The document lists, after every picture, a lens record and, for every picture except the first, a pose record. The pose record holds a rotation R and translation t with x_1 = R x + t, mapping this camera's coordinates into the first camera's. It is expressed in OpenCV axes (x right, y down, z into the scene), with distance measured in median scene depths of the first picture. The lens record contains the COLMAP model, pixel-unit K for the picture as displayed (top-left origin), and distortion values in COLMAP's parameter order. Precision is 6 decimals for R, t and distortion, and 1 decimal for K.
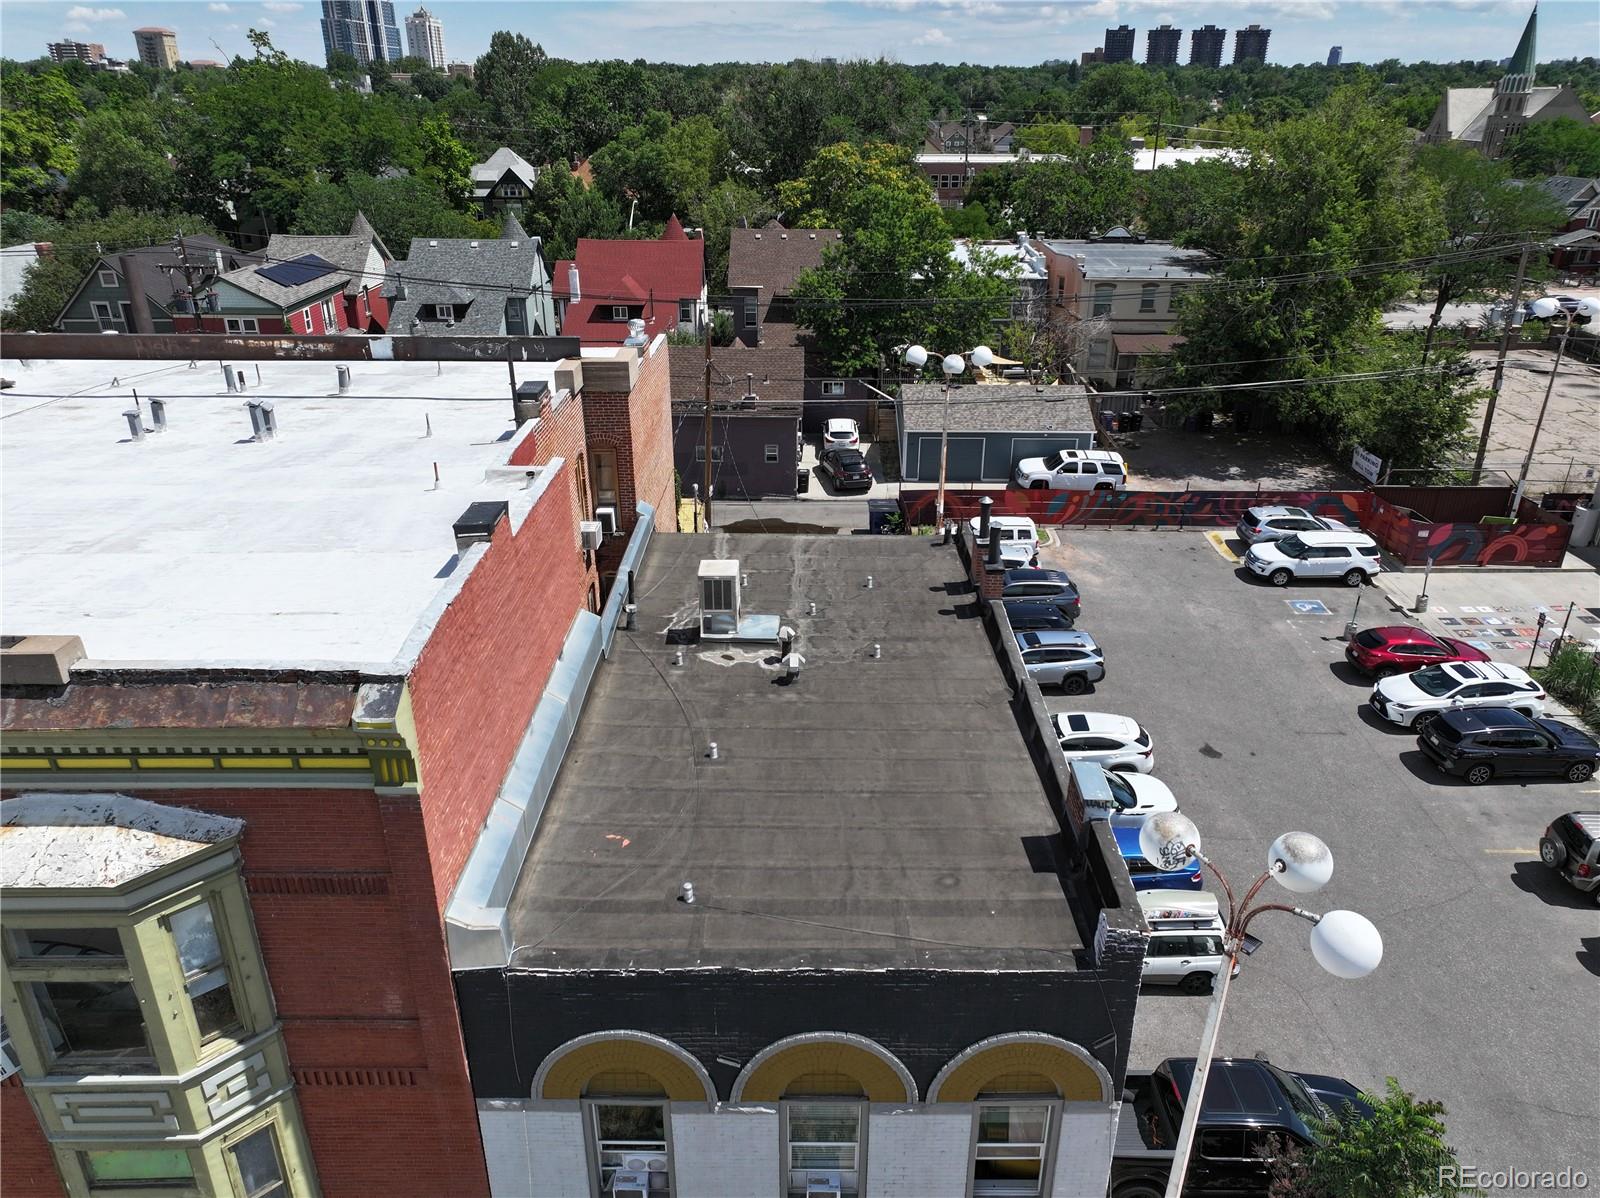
lens RADIAL K [[1123.4, 0, 803.2], [0, 1123.4, 595.4], [0, 0, 1]] dist [-0.010938, 0.030414]
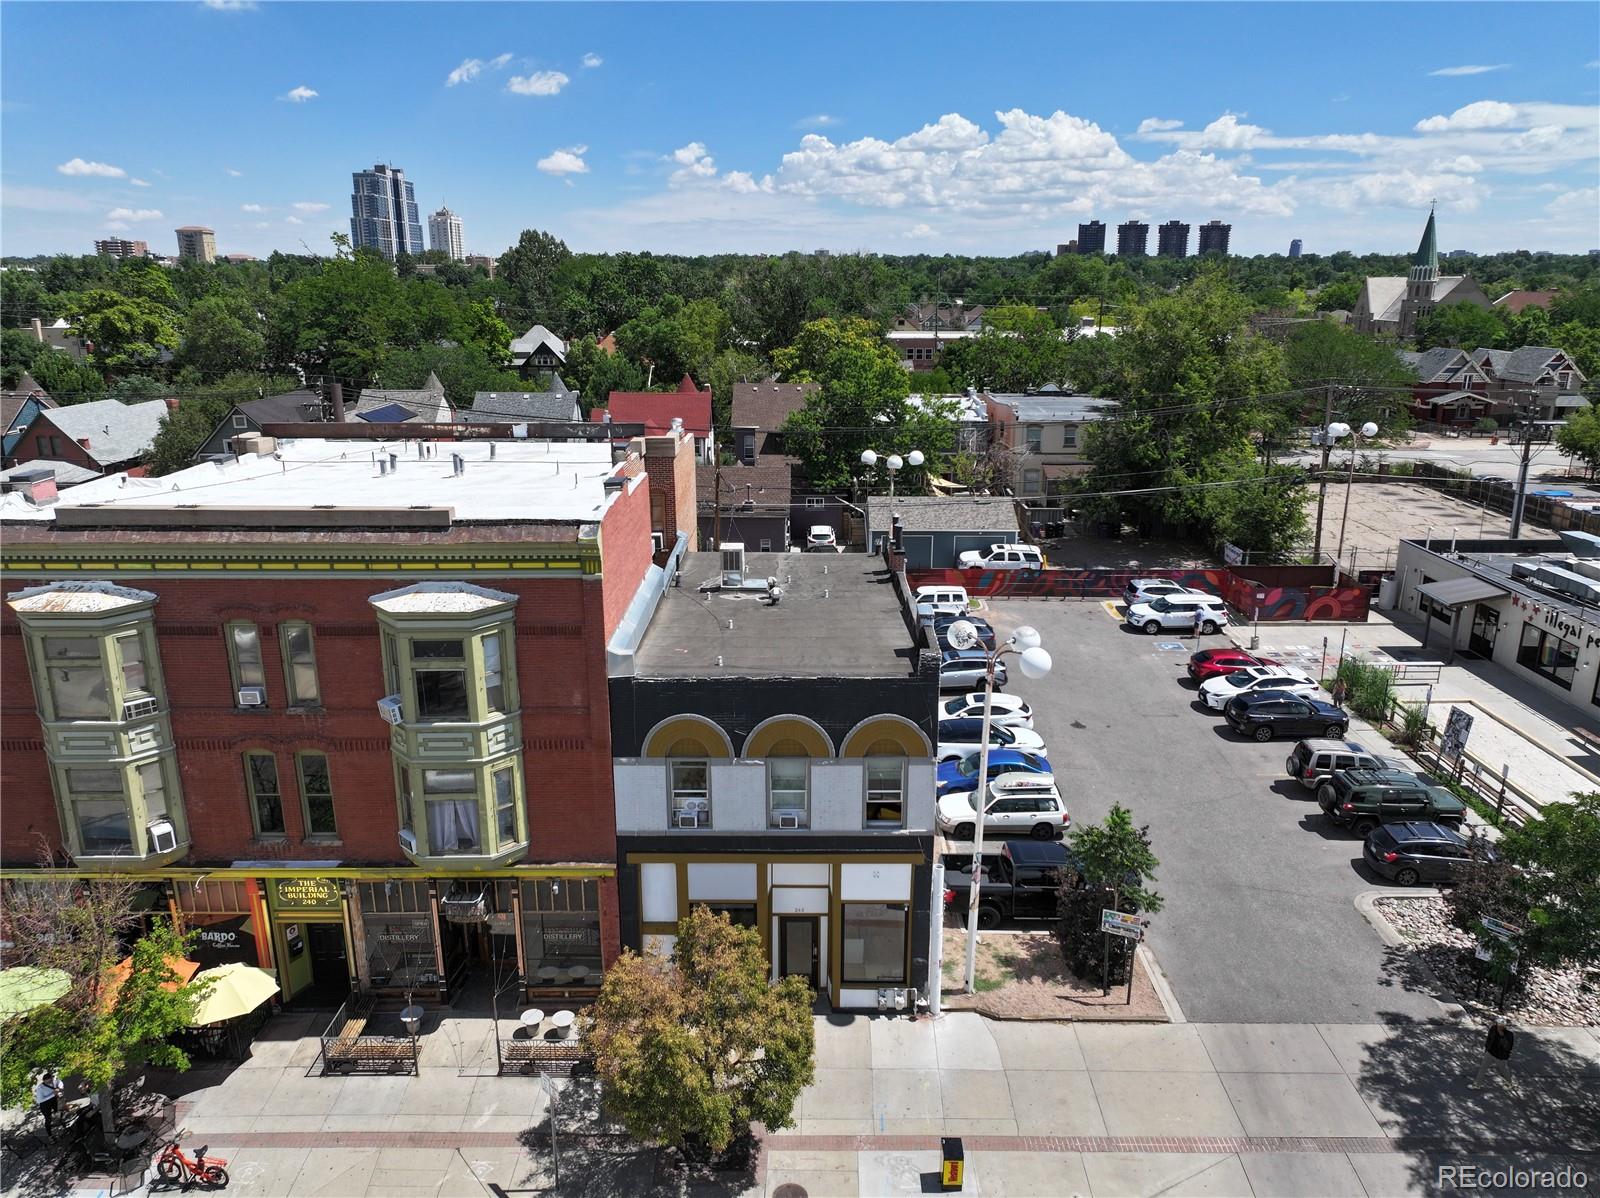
lens RADIAL K [[1123.4, 0, 797.9], [0, 1123.4, 594.4], [0, 0, 1]] dist [-0.010938, 0.030414]
pose [[0.999998, -0.001933, -0.000571, 0.010262], [0.001827, 0.988972, -0.148093, 0.126190], [0.000851, 0.148092, 0.988973, -0.277626]]
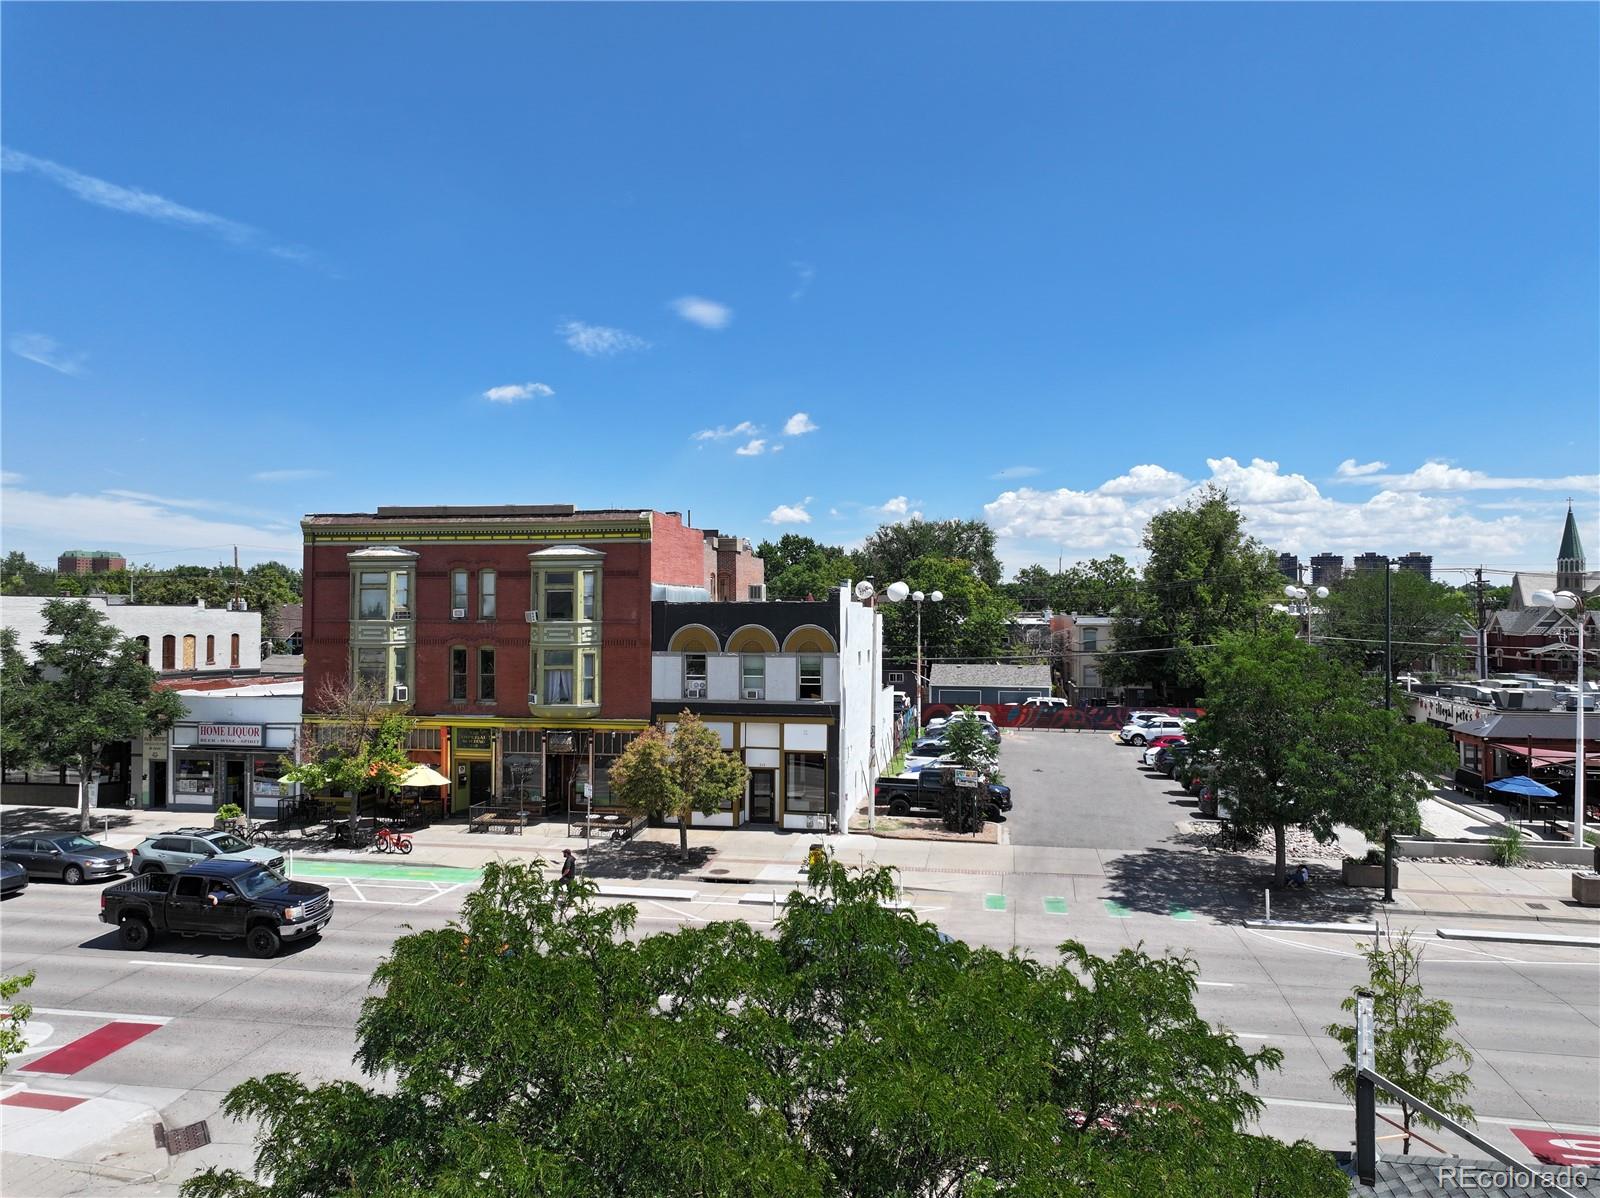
lens RADIAL K [[1123.4, 0, 788.8], [0, 1123.4, 600.5], [0, 0, 1]] dist [-0.010938, 0.030414]
pose [[0.983587, 0.002636, -0.180417, 0.199635], [-0.078508, 0.906536, -0.414765, 0.463388], [0.162461, 0.422121, 0.891863, -0.555817]]
